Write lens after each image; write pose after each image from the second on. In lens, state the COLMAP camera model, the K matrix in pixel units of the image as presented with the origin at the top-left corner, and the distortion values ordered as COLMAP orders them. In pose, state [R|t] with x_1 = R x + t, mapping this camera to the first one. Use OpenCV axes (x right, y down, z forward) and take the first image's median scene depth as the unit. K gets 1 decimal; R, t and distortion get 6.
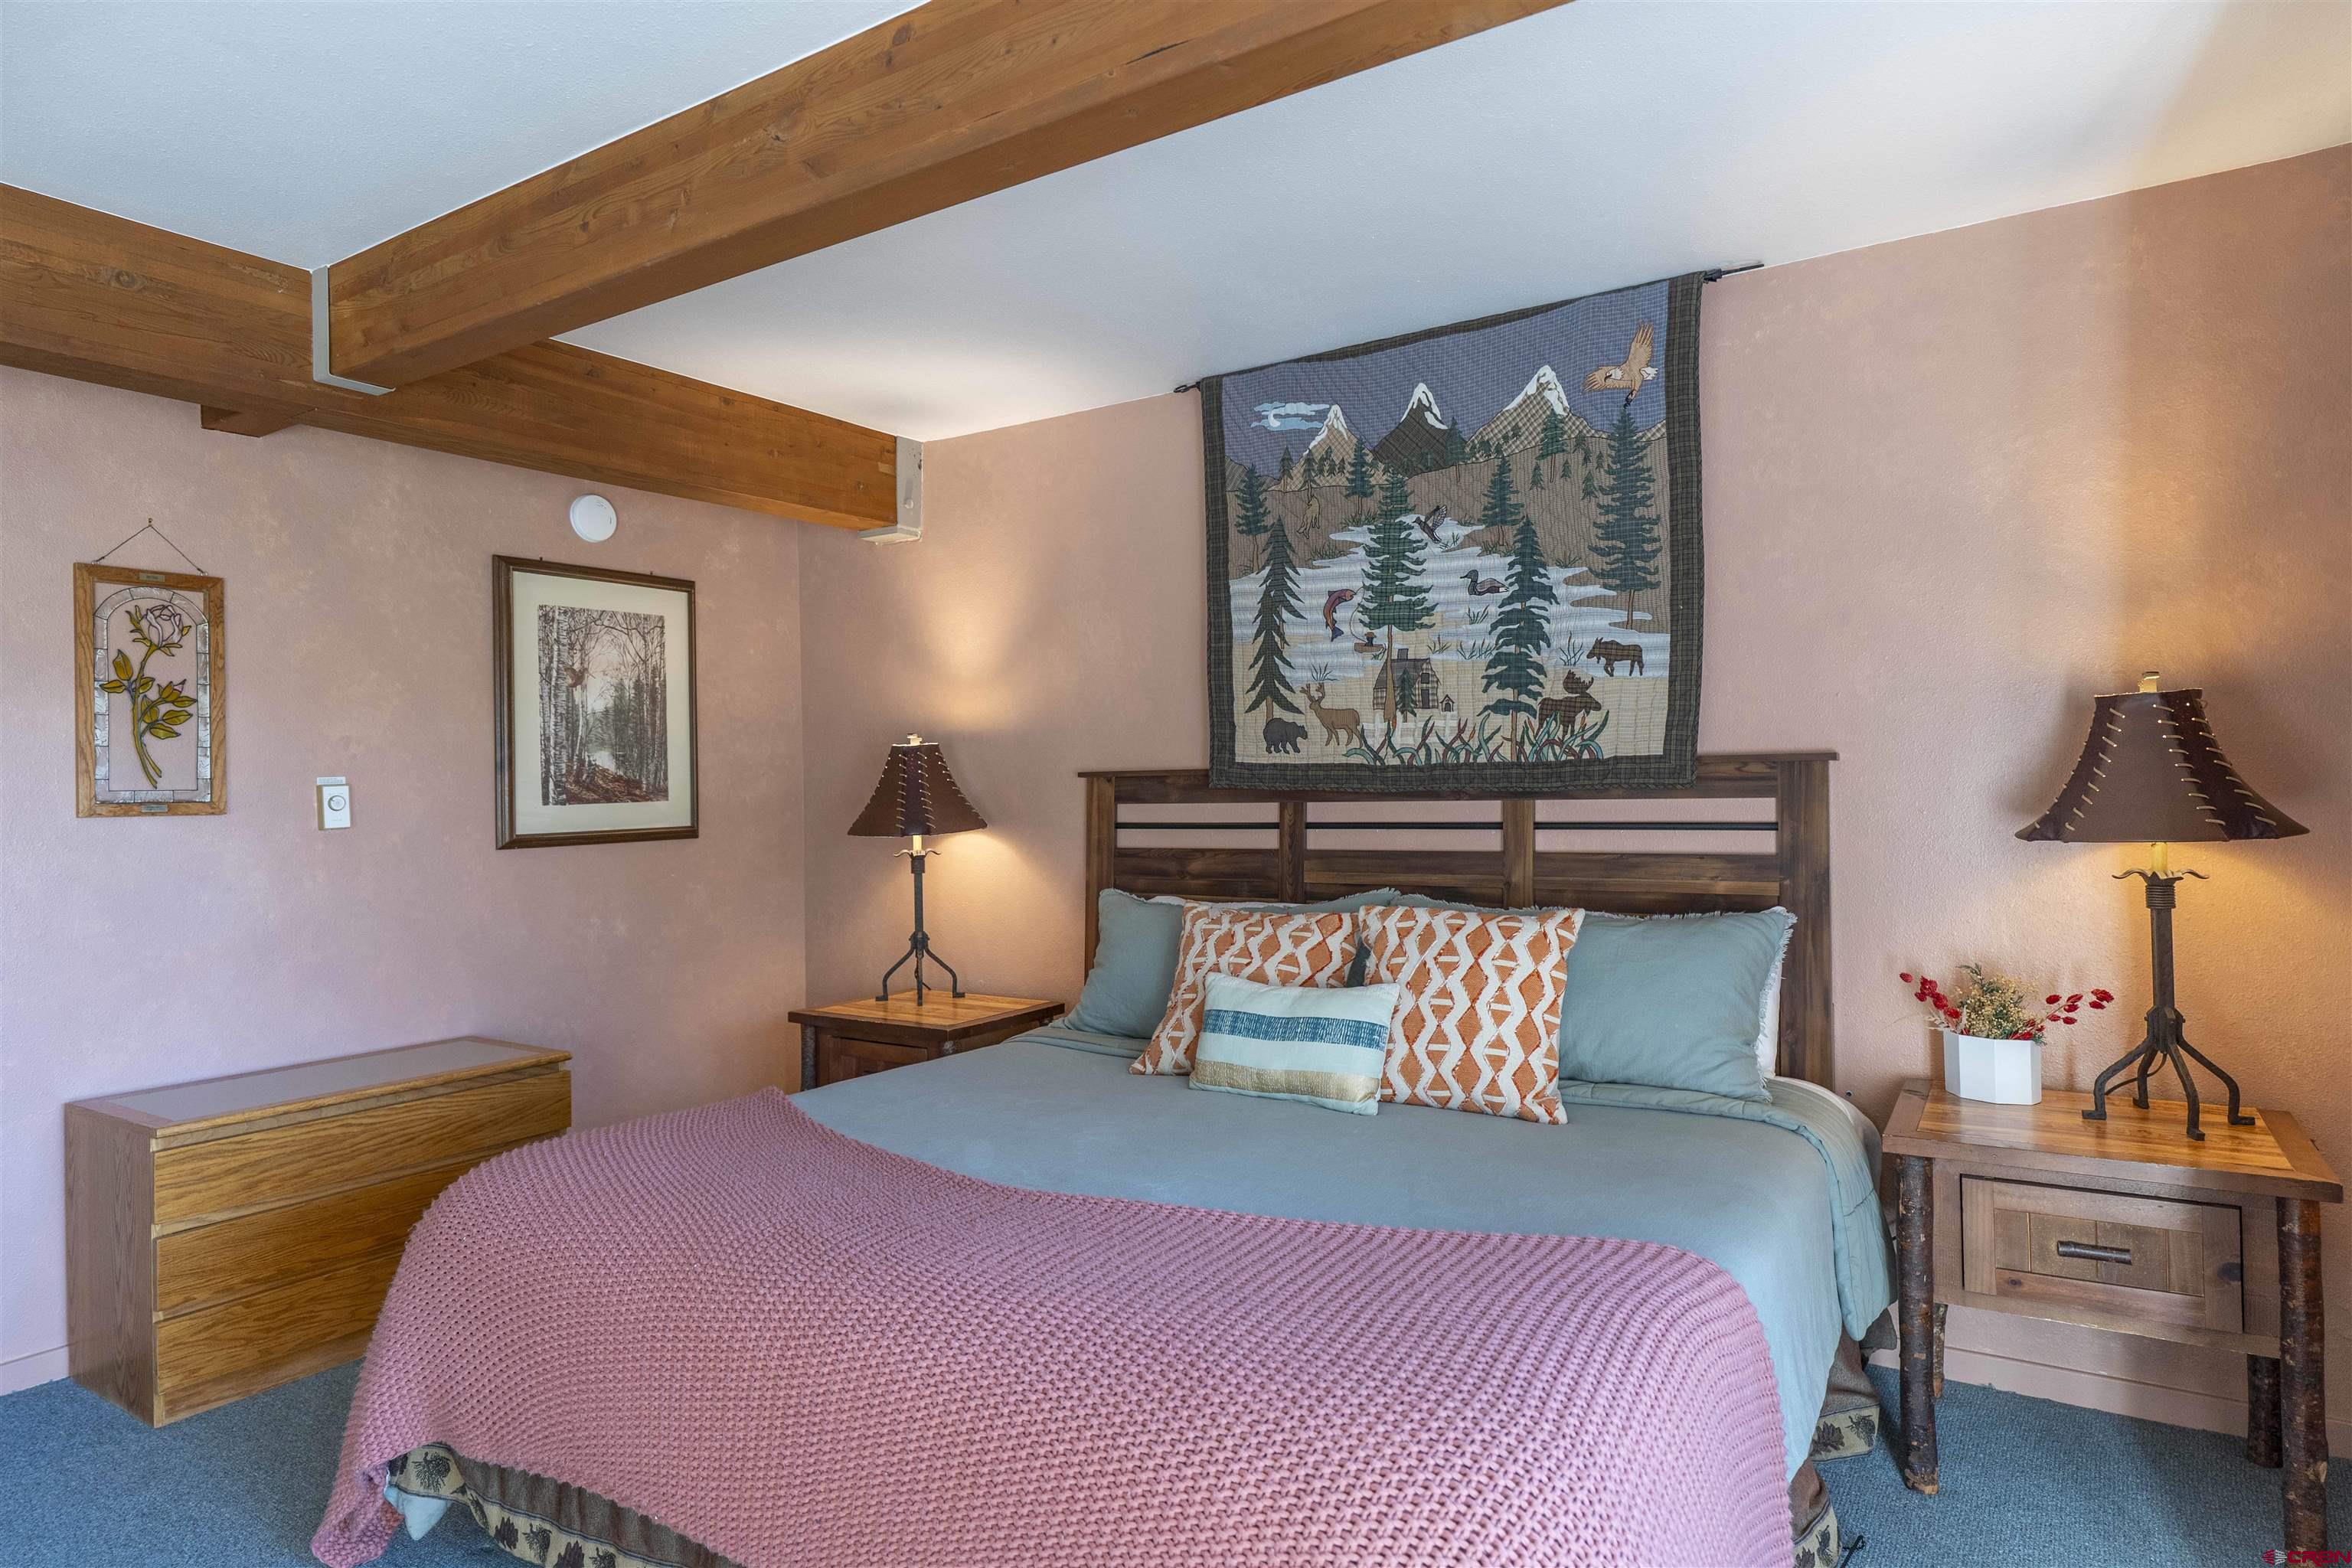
lens RADIAL K [[1360.0, 0, 1169.4], [0, 1360.0, 772.5], [0, 0, 1]] dist [-0.004731, 0.002093]
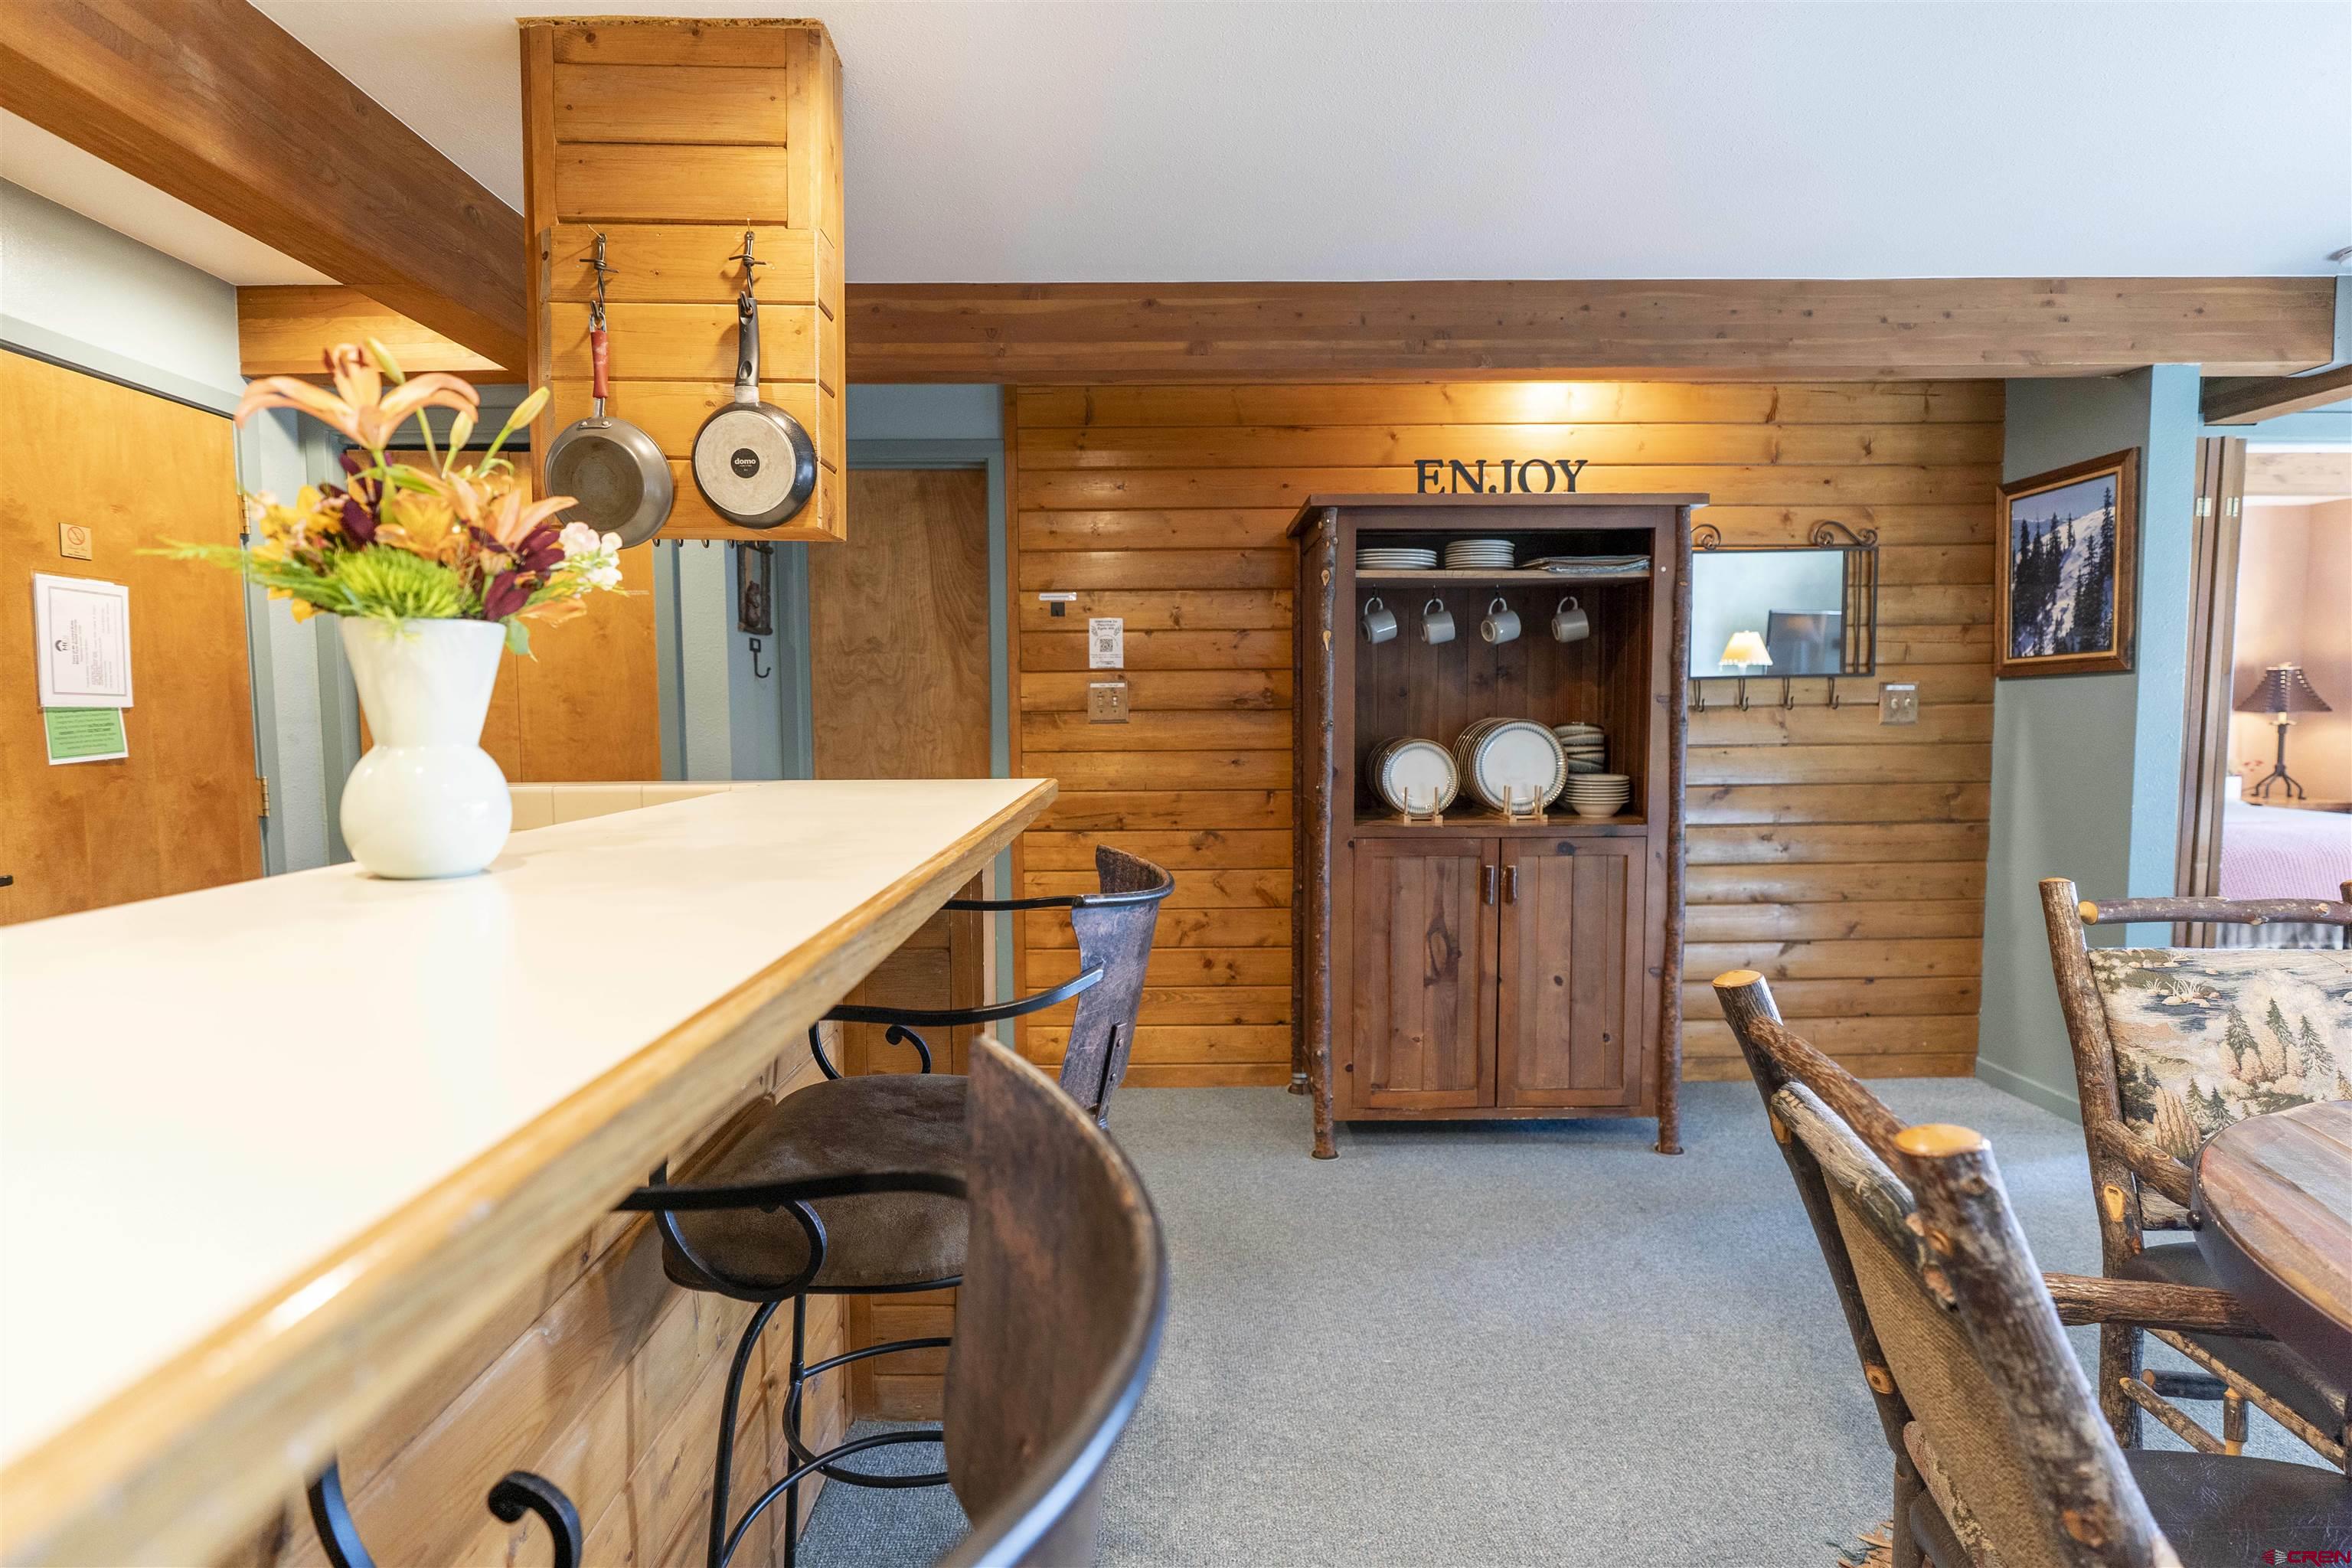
lens RADIAL K [[1113.7, 0, 1176.0], [0, 1113.7, 784.0], [0, 0, 1]] dist [-0.003946, 0.000939]
pose [[0.828586, -0.034974, 0.558768, -2.248231], [-0.008547, 0.997140, 0.075086, 0.031583], [-0.559797, -0.066991, 0.825918, 0.196589]]
